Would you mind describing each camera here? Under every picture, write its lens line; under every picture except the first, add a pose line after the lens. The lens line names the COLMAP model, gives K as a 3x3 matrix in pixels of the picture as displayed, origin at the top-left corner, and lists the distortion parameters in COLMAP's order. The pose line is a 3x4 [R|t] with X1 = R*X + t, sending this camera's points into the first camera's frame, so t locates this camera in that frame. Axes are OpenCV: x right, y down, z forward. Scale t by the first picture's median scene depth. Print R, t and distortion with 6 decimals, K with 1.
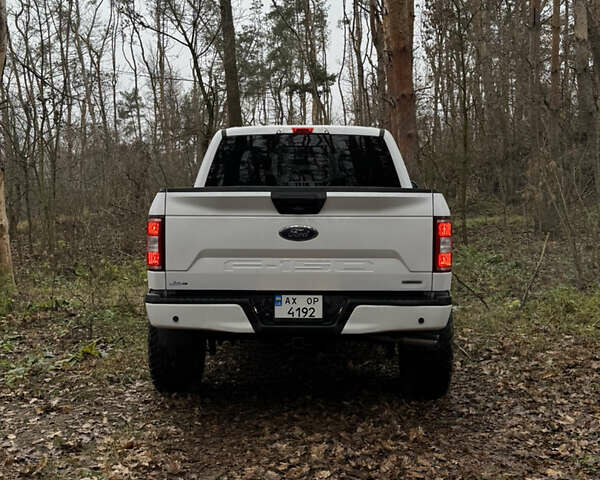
lens RADIAL K [[821.8, 0, 300.0], [0, 821.8, 240.0], [0, 0, 1]] dist [0.156844, -0.102767]
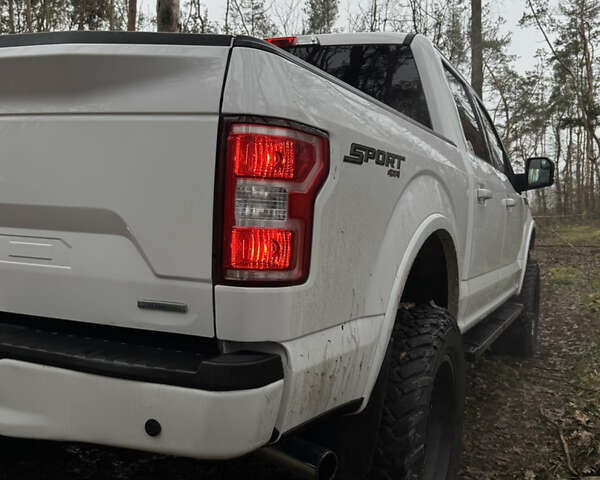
lens RADIAL K [[643.7, 0, 300.0], [0, 643.7, 240.0], [0, 0, 1]] dist [0.195684, -0.423517]
pose [[0.916524, 0.056482, -0.395971, 0.294931], [-0.064228, 0.997915, -0.006319, 0.021095], [0.394788, 0.031224, 0.918241, 0.770213]]
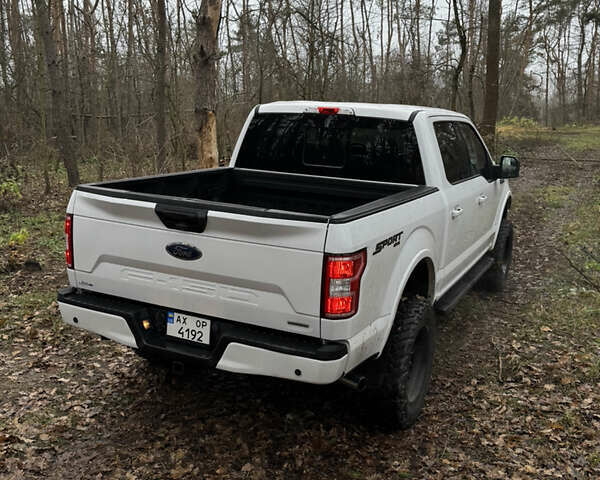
lens RADIAL K [[643.7, 0, 300.0], [0, 643.7, 240.0], [0, 0, 1]] dist [0.195684, -0.423517]
pose [[0.907474, 0.125932, -0.400789, 0.393299], [-0.066116, 0.984937, 0.159776, -0.141077], [0.414873, -0.118494, 0.902131, 0.408888]]
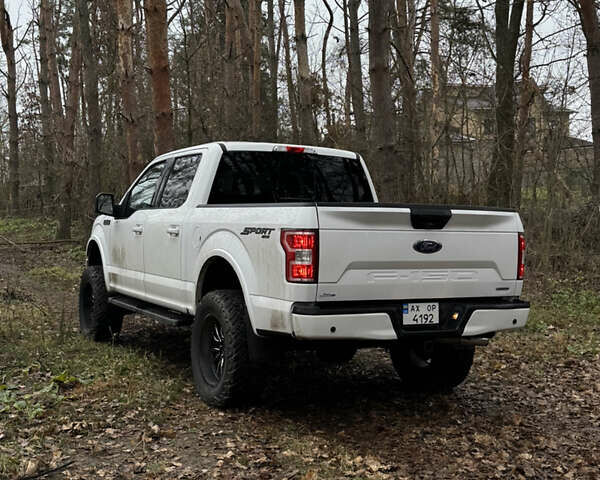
lens RADIAL K [[821.8, 0, 300.0], [0, 821.8, 240.0], [0, 0, 1]] dist [0.156844, -0.102767]
pose [[0.870884, 0.005531, 0.491457, -0.685922], [0.005575, 0.999761, -0.021130, 0.005443], [-0.491456, 0.021142, 0.870646, 0.121127]]
